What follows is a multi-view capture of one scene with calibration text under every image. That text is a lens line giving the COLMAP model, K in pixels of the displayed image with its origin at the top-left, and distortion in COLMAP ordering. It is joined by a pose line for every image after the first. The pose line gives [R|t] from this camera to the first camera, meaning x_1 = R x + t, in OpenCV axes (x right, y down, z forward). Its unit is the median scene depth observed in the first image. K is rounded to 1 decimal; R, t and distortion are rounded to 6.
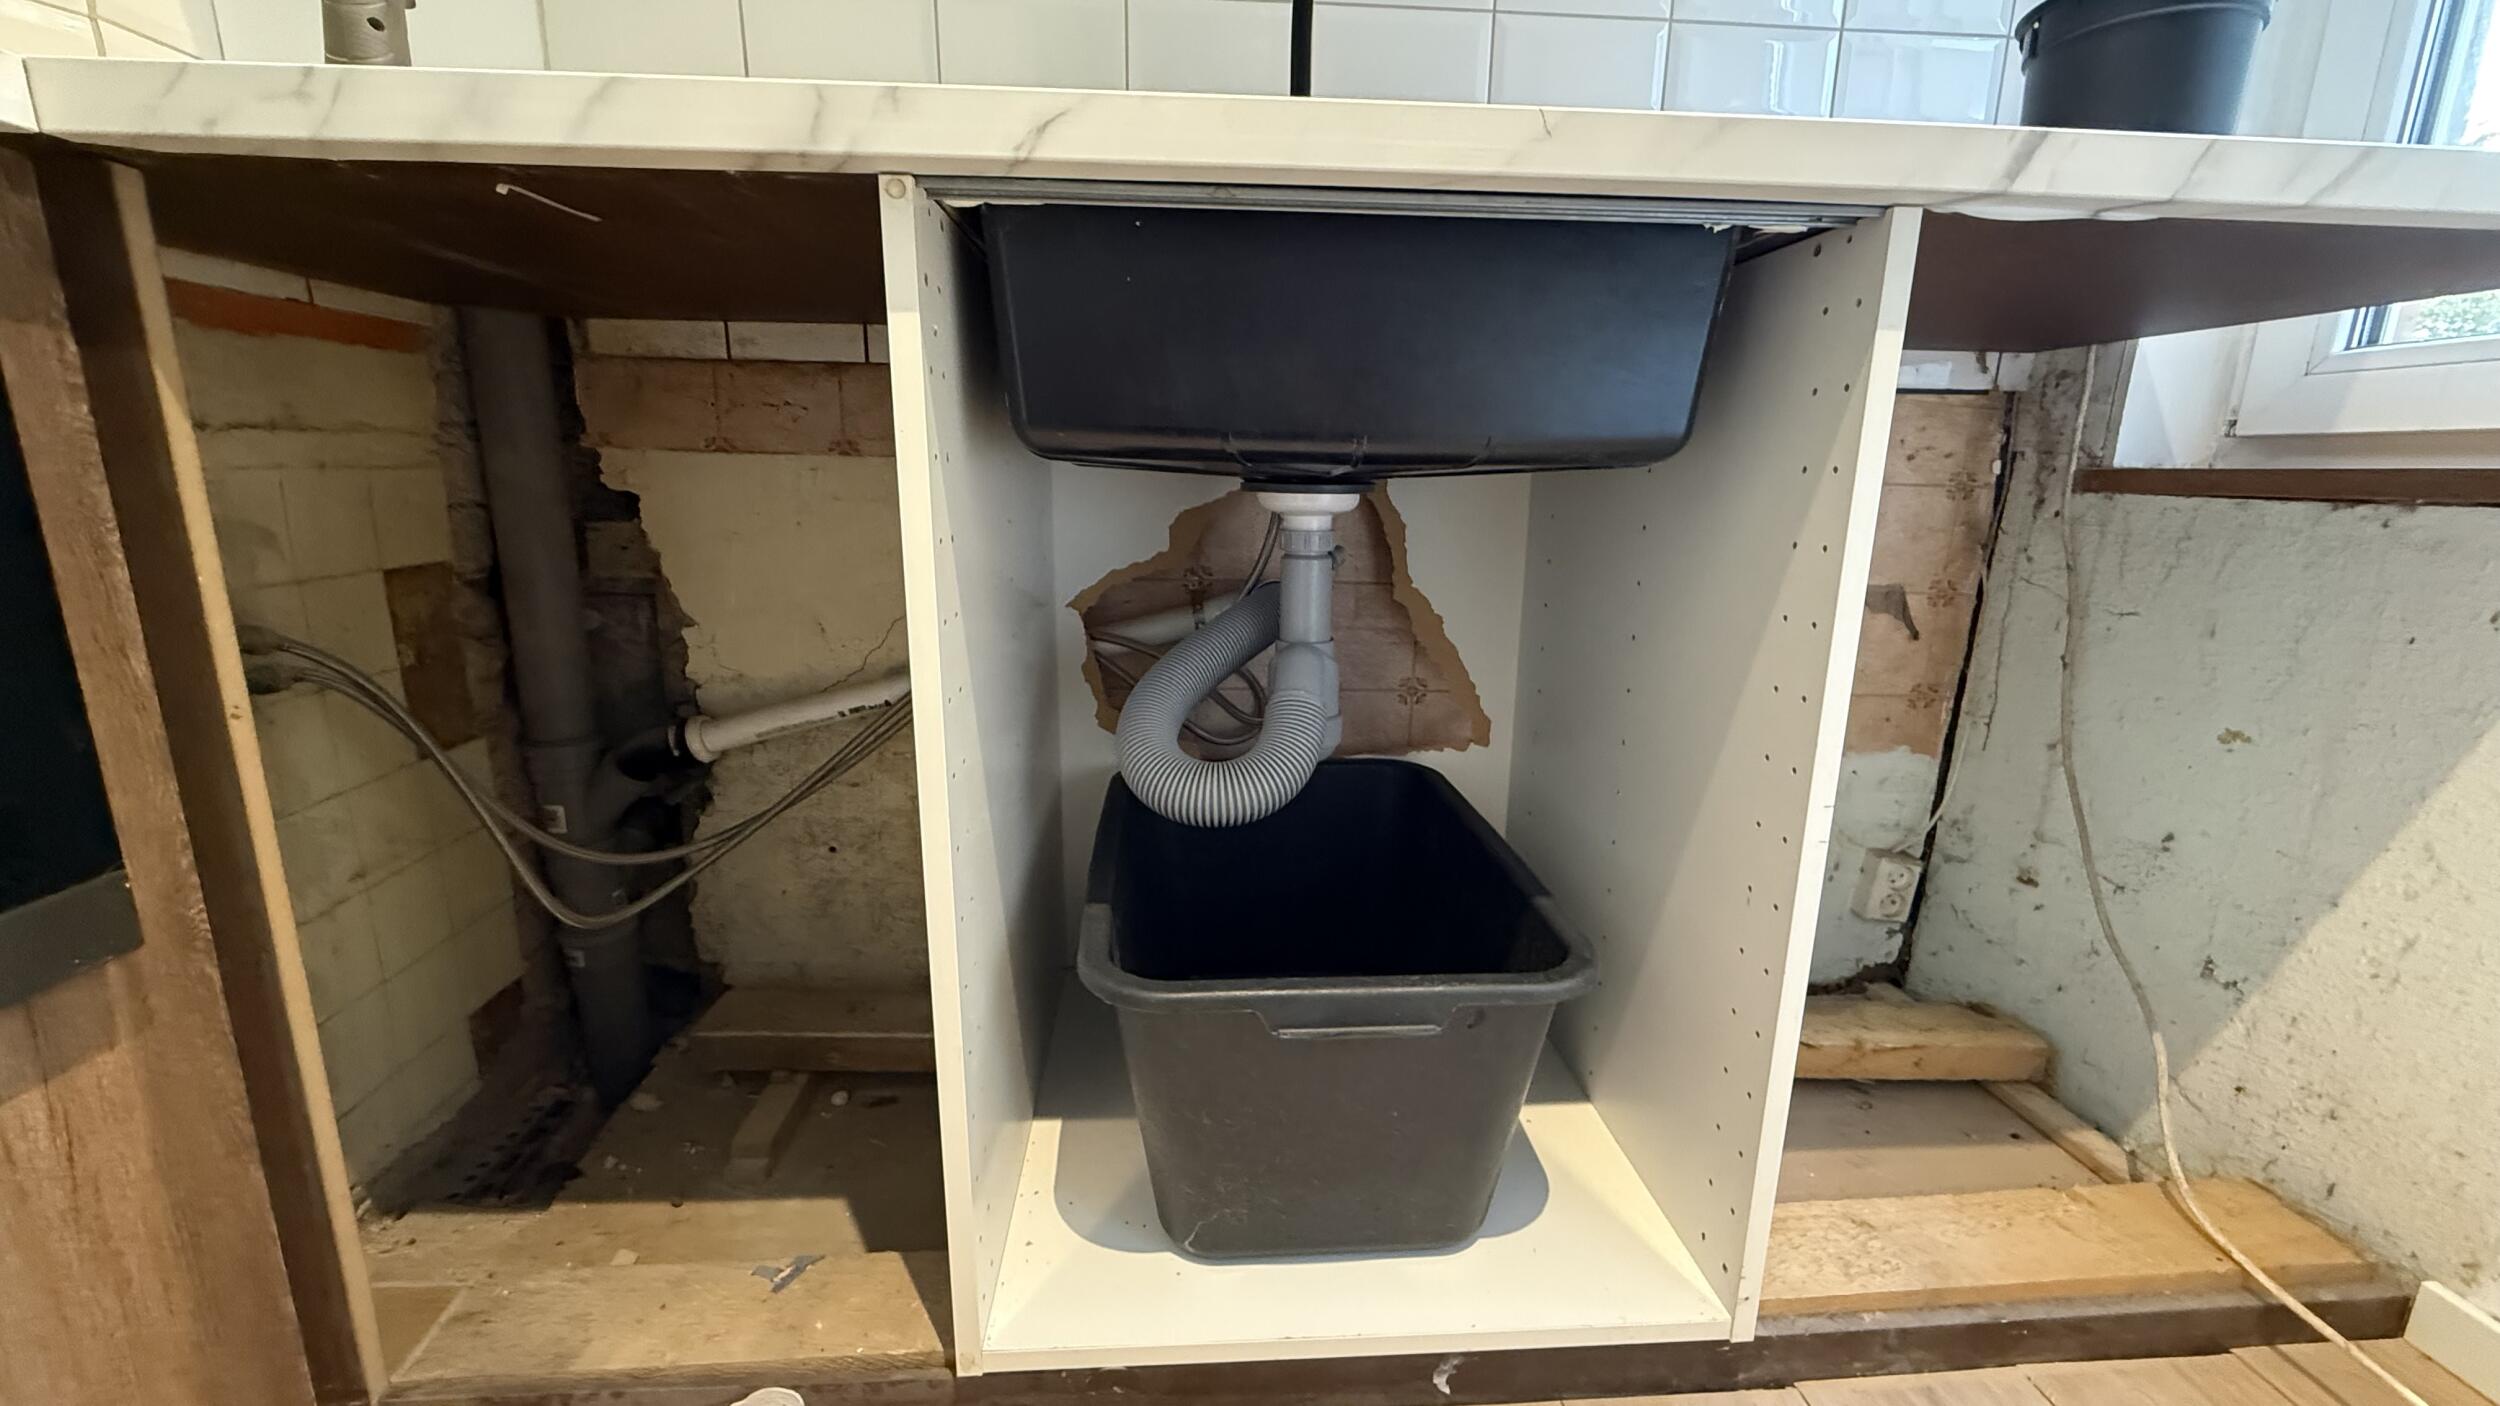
lens RADIAL K [[996.9, 0, 1242.0], [0, 996.9, 699.3], [0, 0, 1]] dist [-0.000960, -0.000169]
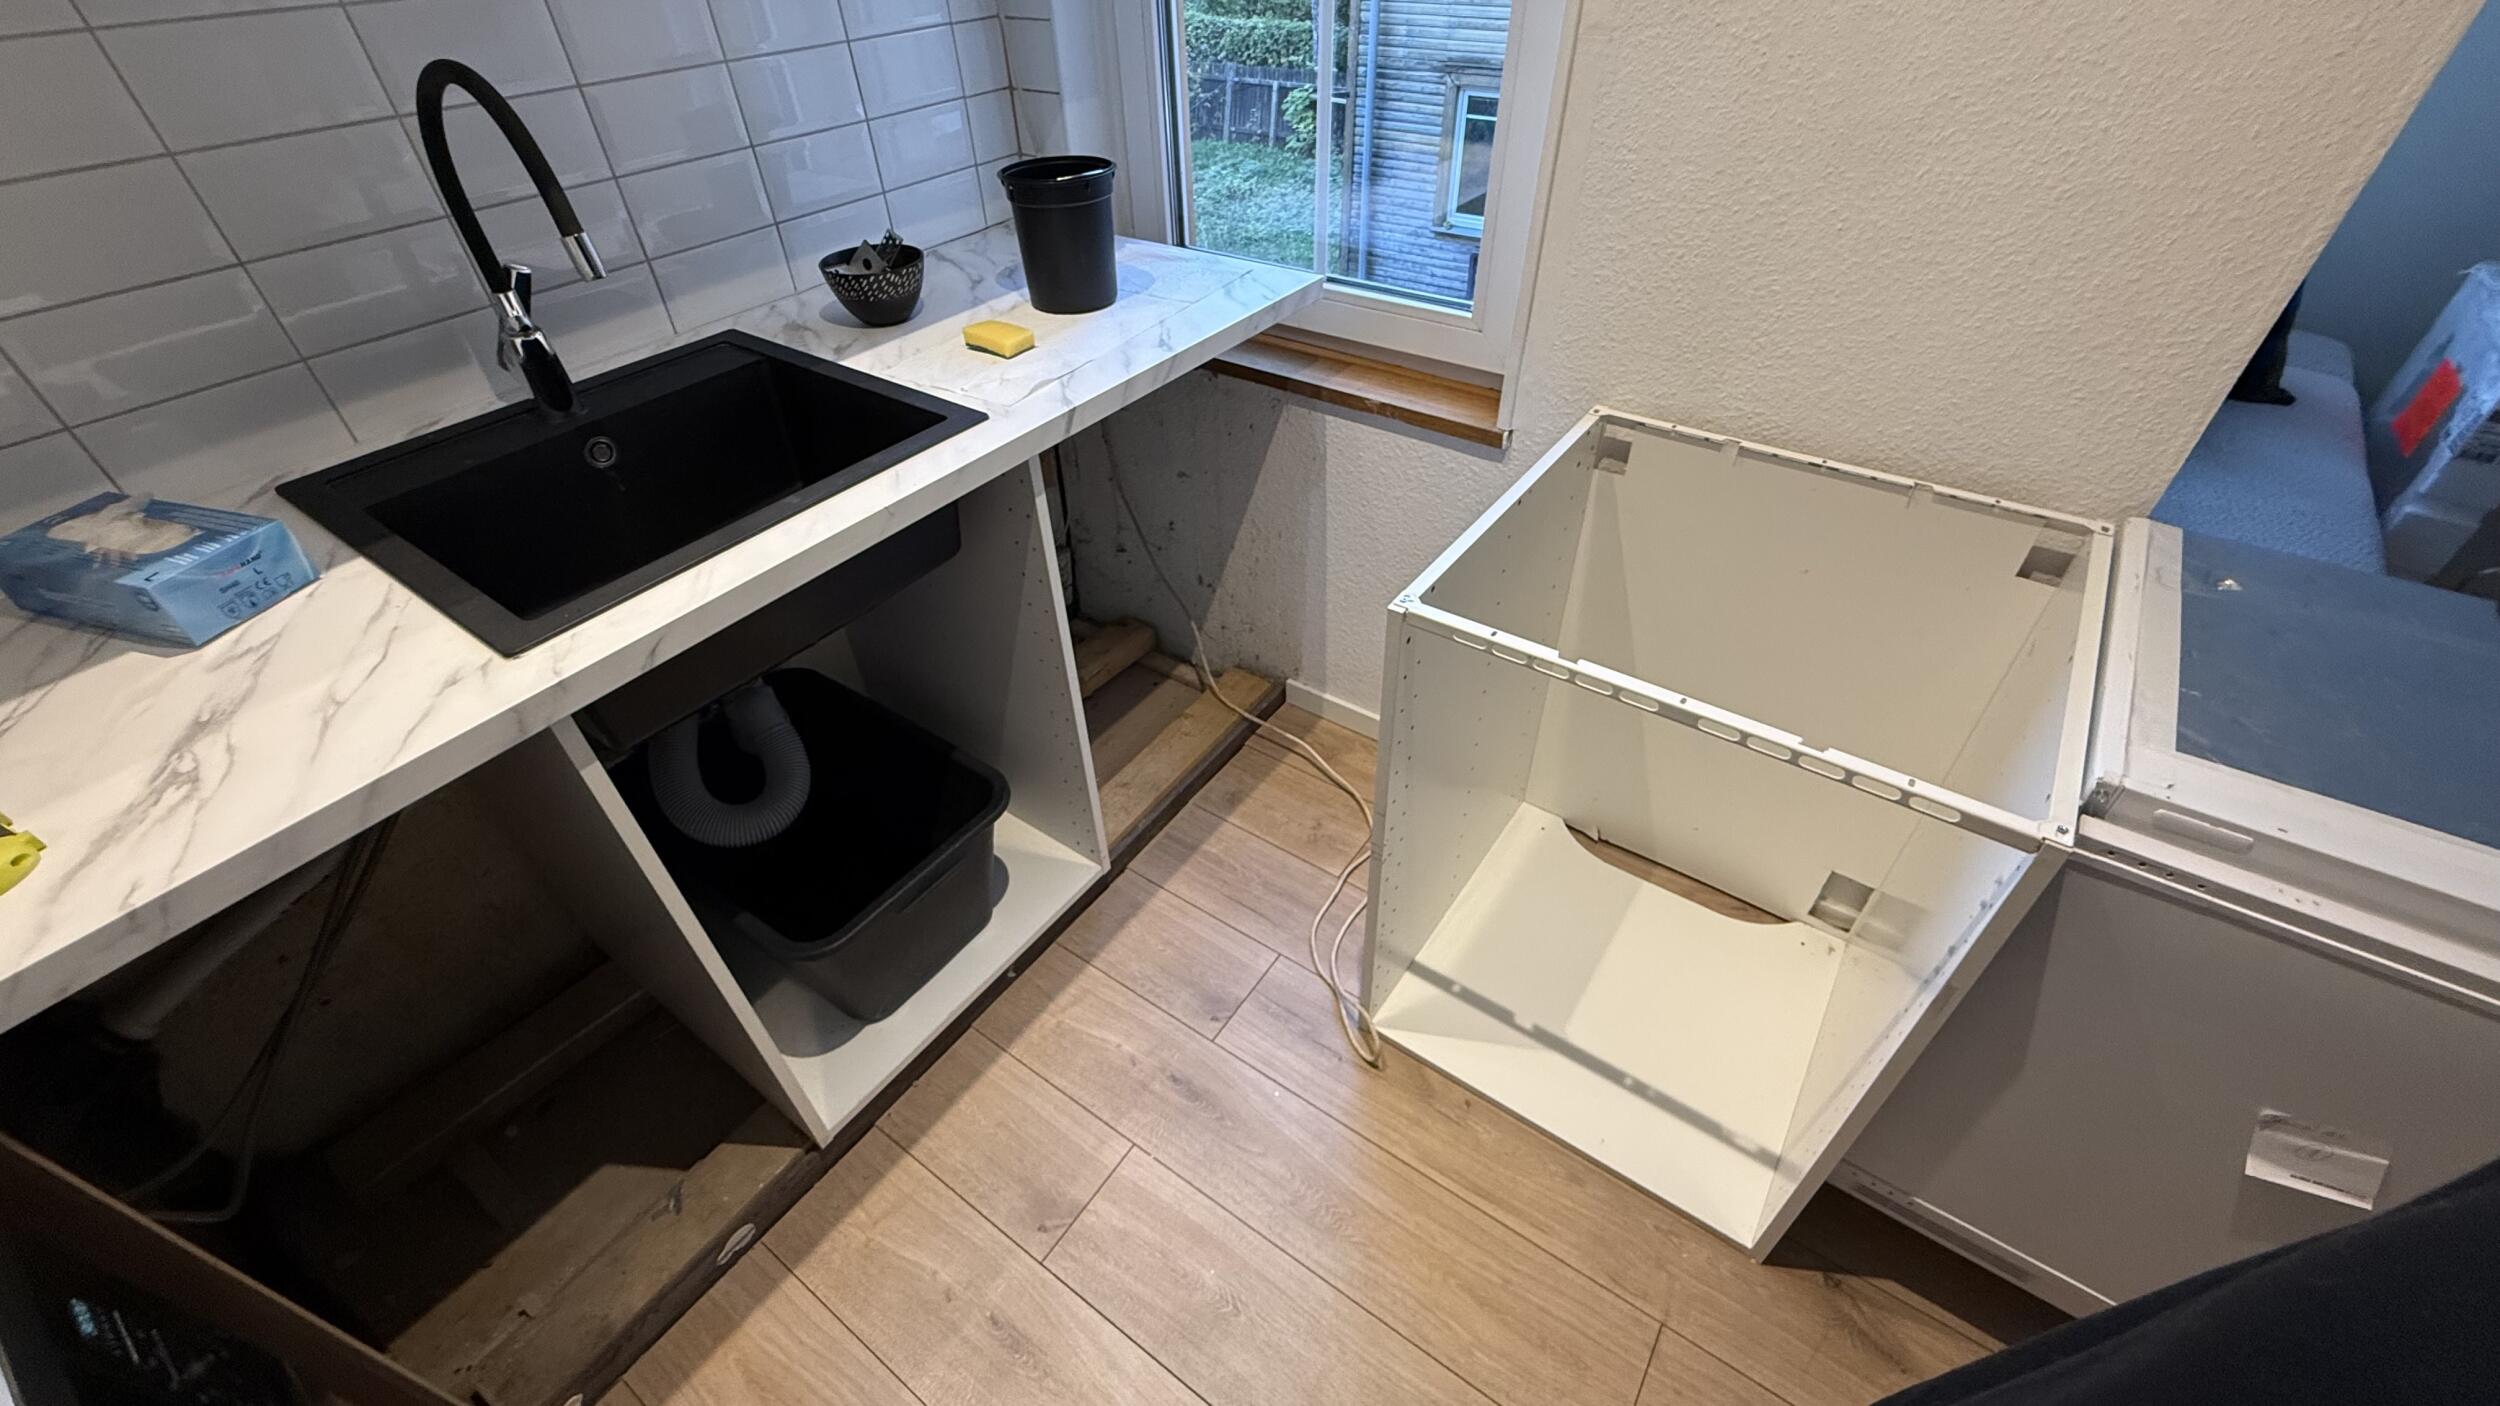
lens RADIAL K [[996.9, 0, 1242.0], [0, 996.9, 699.3], [0, 0, 1]] dist [-0.000960, -0.000169]
pose [[0.629792, -0.525994, 0.571570, -0.300181], [0.206698, 0.822789, 0.529429, -0.618906], [-0.748758, -0.215288, 0.626908, -0.429879]]
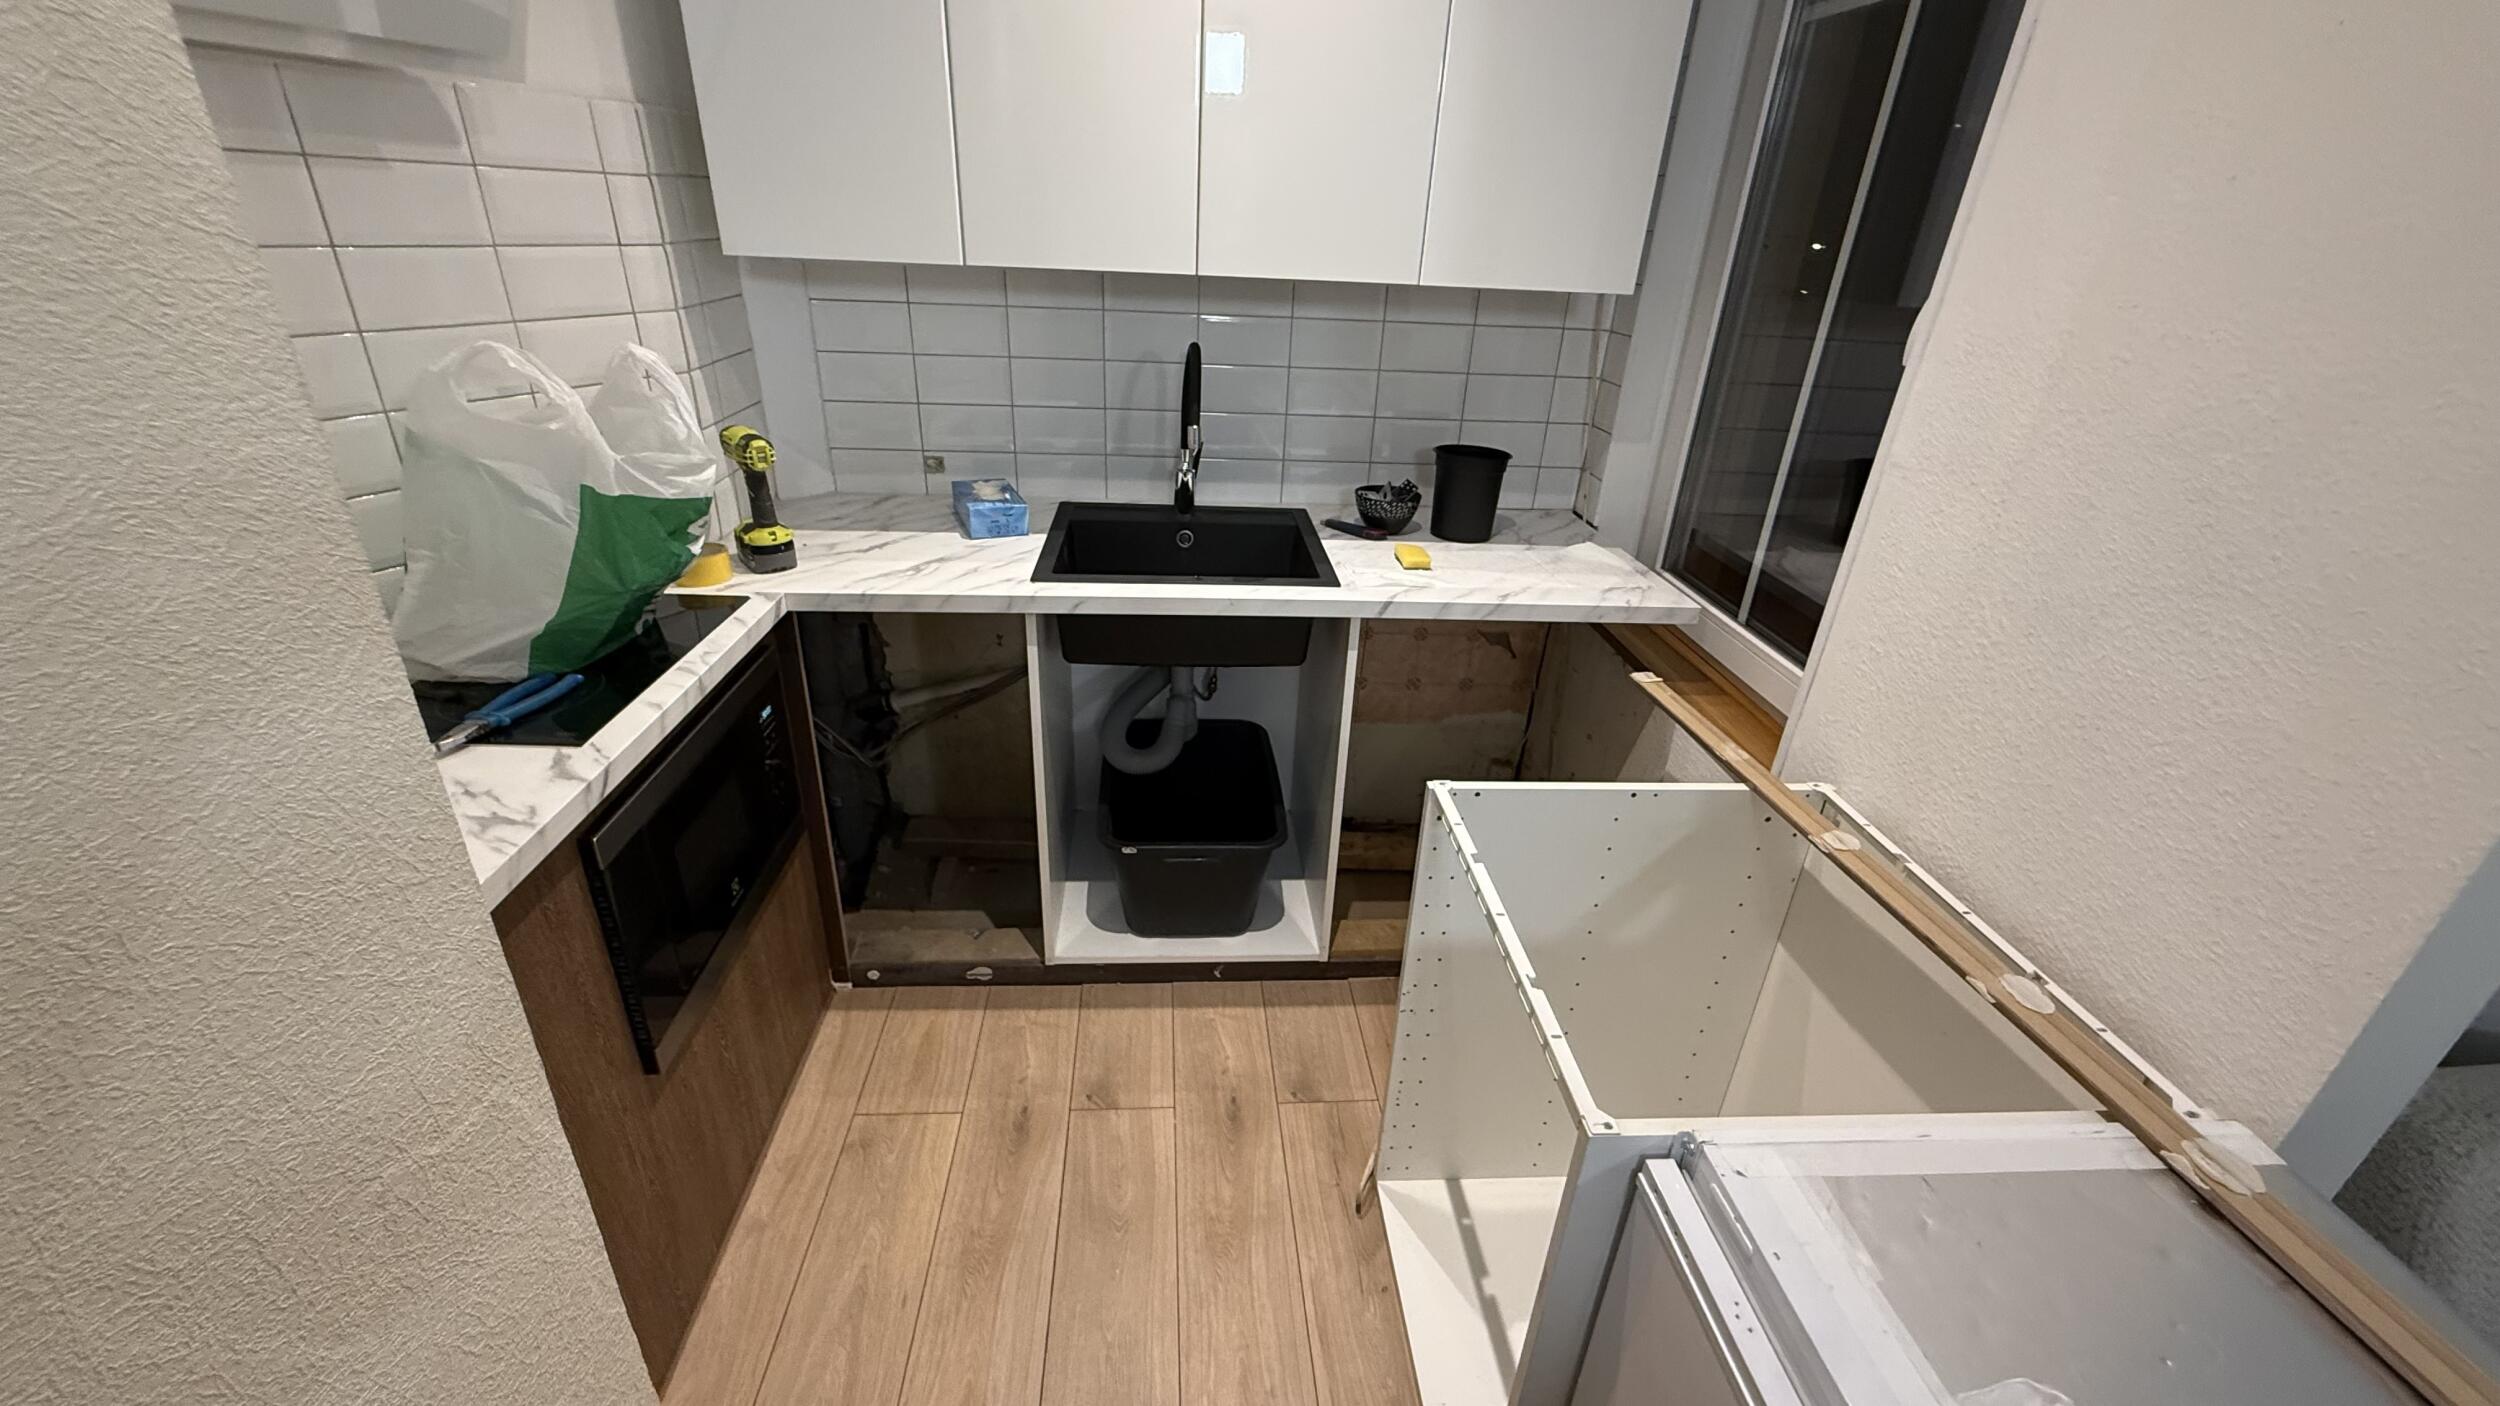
lens RADIAL K [[996.9, 0, 1242.0], [0, 996.9, 699.3], [0, 0, 1]] dist [-0.000960, -0.000169]
pose [[0.999554, 0.025421, 0.015647, 0.158621], [-0.028256, 0.974775, 0.221393, -0.527819], [-0.009624, -0.221737, 0.975059, -1.197618]]
